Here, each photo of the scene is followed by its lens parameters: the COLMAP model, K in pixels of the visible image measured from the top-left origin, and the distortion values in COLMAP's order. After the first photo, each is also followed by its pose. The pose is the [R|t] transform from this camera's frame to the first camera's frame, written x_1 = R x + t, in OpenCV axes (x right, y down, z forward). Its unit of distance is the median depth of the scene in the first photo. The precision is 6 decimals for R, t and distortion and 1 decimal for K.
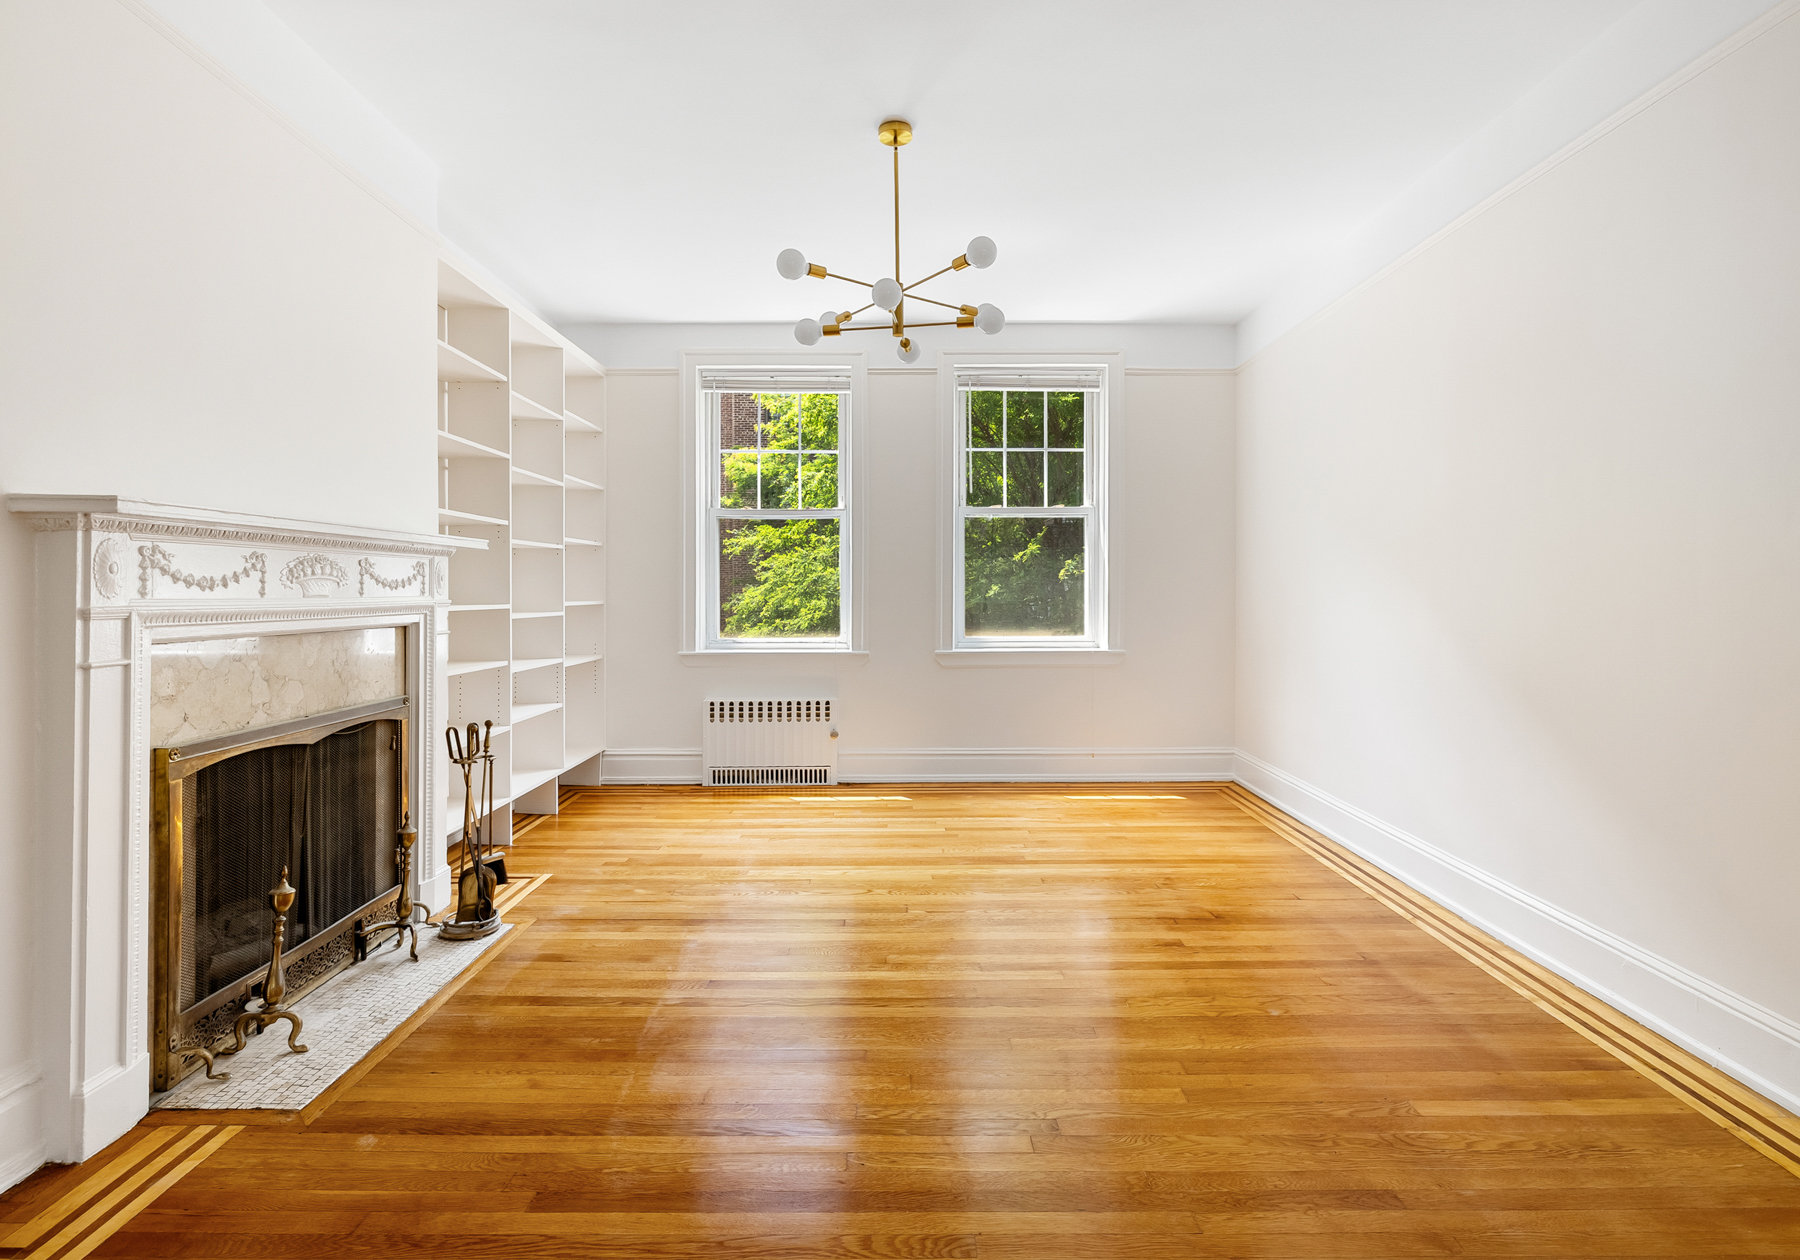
lens RADIAL K [[799.7, 0, 922.8], [0, 799.7, 593.9], [0, 0, 1]] dist [-0.001215, -0.000018]
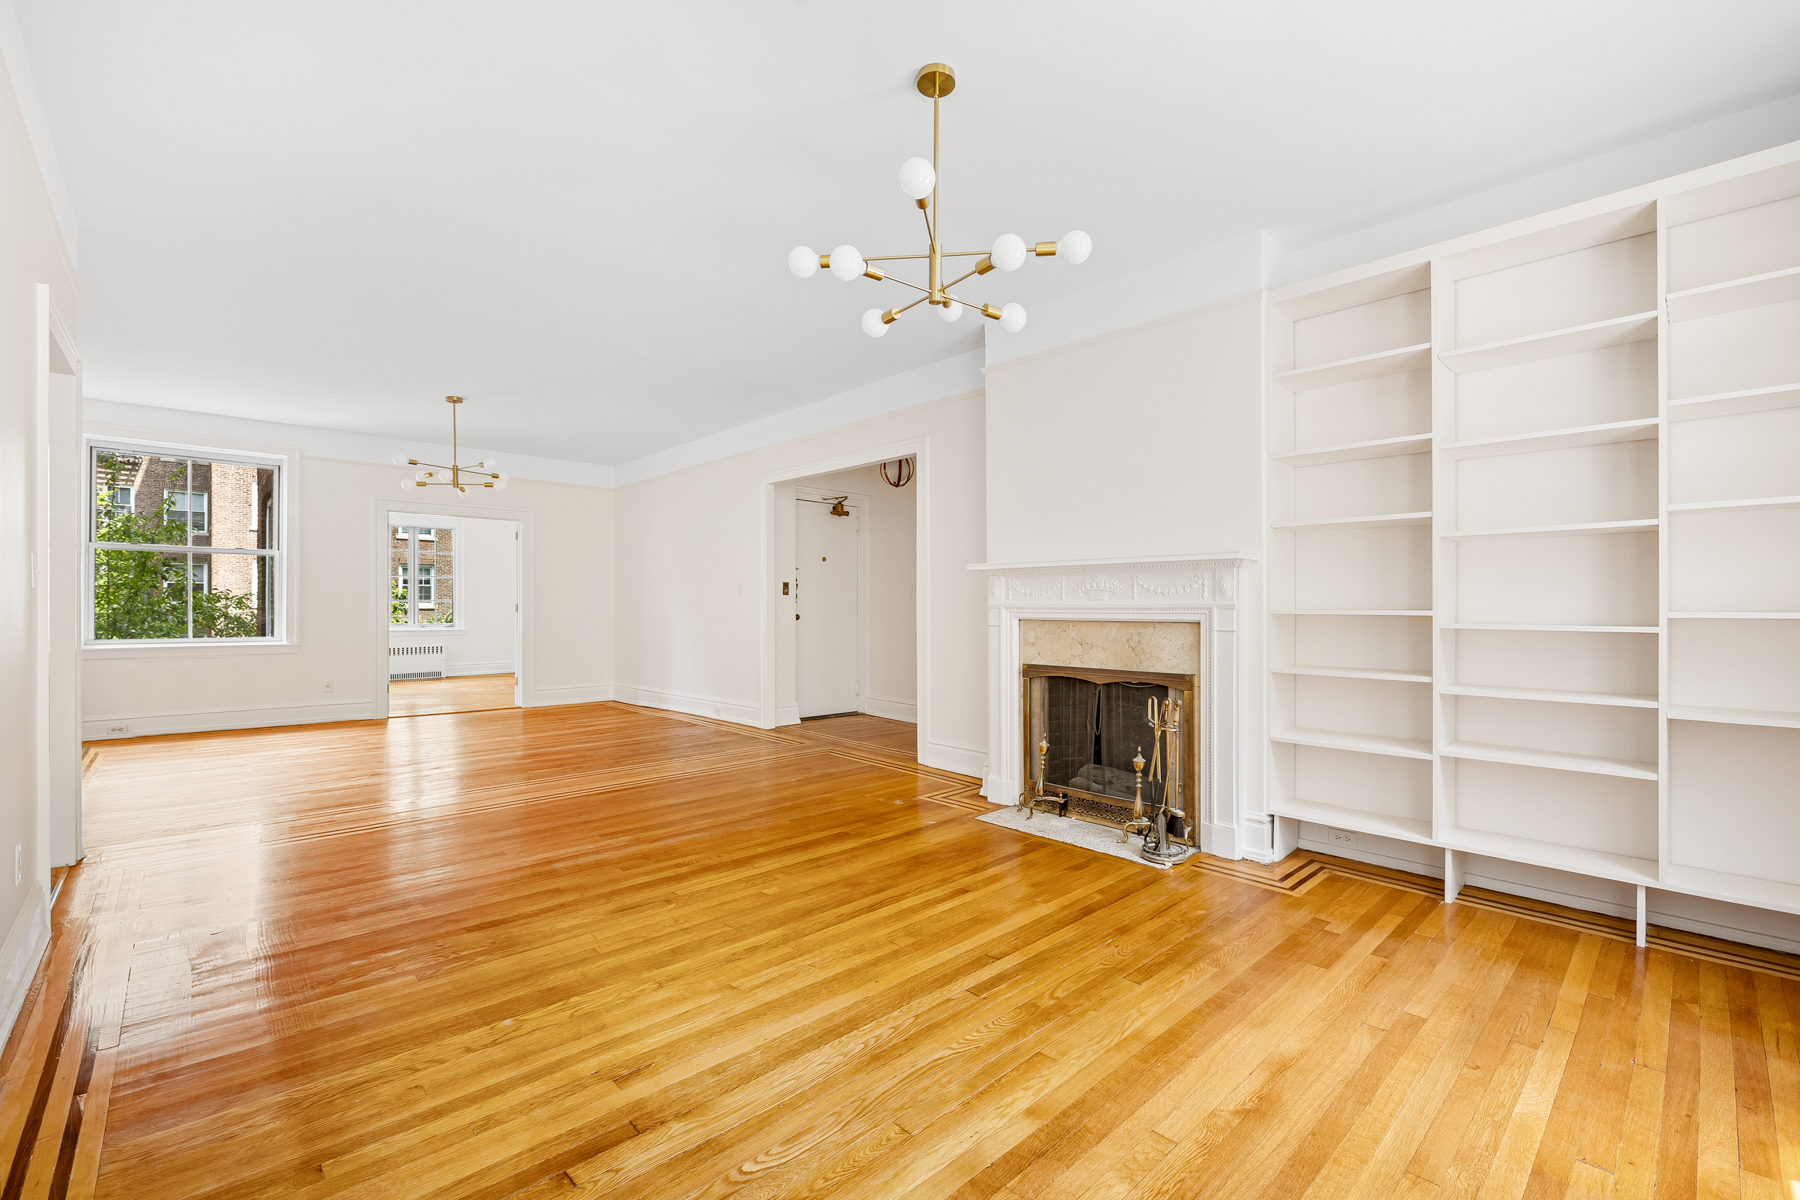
lens RADIAL K [[758.5, 0, 900.9], [0, 758.5, 606.7], [0, 0, 1]] dist [-0.001644, -0.000156]
pose [[-0.733976, -0.012273, -0.679065, 0.697527], [-0.009691, 0.999924, -0.007598, 0.034195], [0.679106, 0.001003, -0.734039, 1.936333]]
